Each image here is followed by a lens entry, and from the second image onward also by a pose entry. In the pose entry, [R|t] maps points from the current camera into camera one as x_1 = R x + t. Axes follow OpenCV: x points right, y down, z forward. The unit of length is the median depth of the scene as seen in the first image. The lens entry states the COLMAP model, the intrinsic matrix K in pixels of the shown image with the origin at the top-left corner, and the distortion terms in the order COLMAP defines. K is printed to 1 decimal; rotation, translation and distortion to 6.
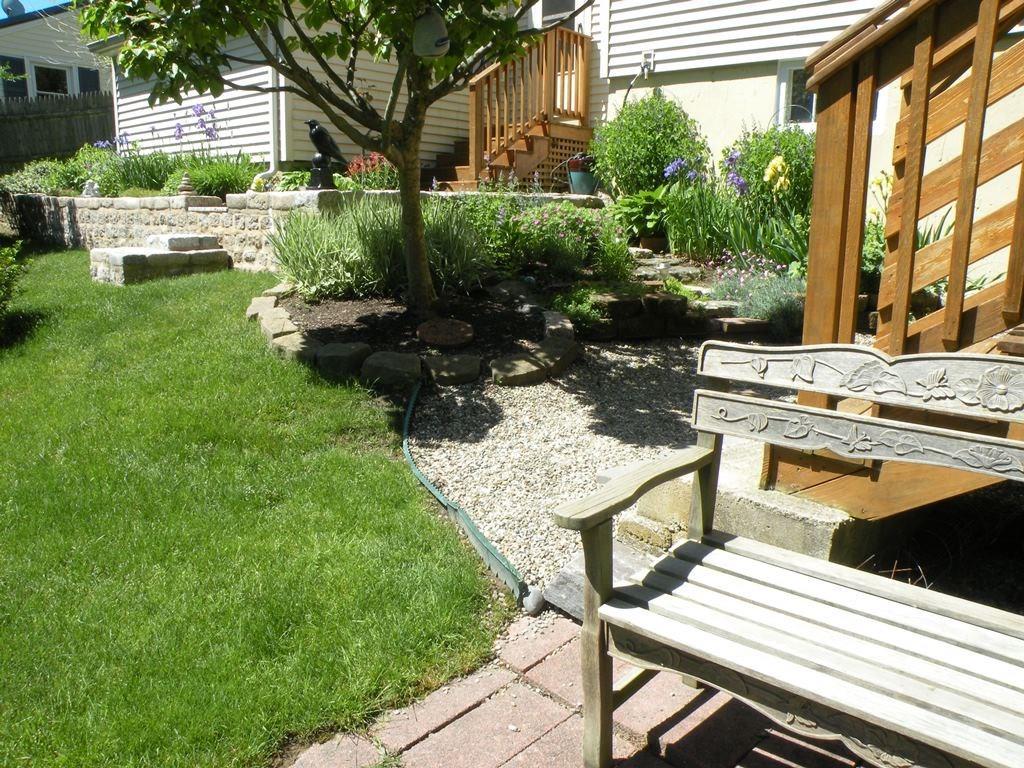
lens RADIAL K [[822.1, 0, 510.2], [0, 822.1, 369.1], [0, 0, 1]] dist [-0.133057, 0.108817]
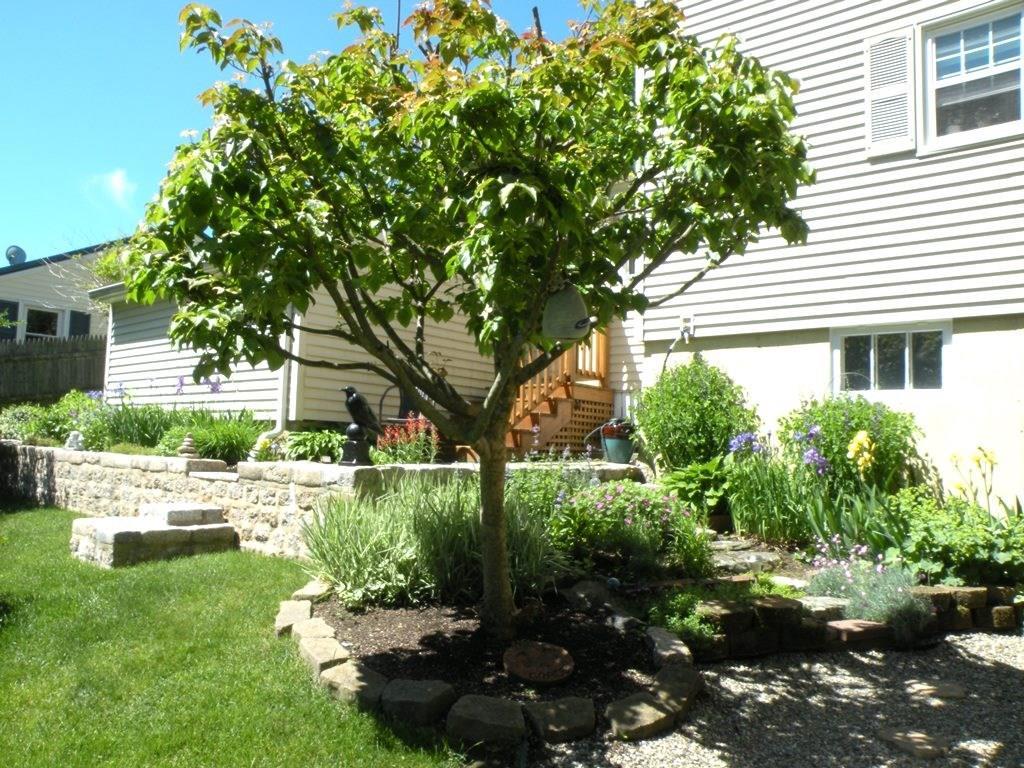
lens RADIAL K [[822.1, 0, 510.2], [0, 822.1, 369.1], [0, 0, 1]] dist [-0.133057, 0.108817]
pose [[0.999018, 0.014527, 0.041850, -0.095220], [-0.001798, 0.957223, -0.289344, -0.059776], [-0.044263, 0.288985, 0.956310, 0.109975]]
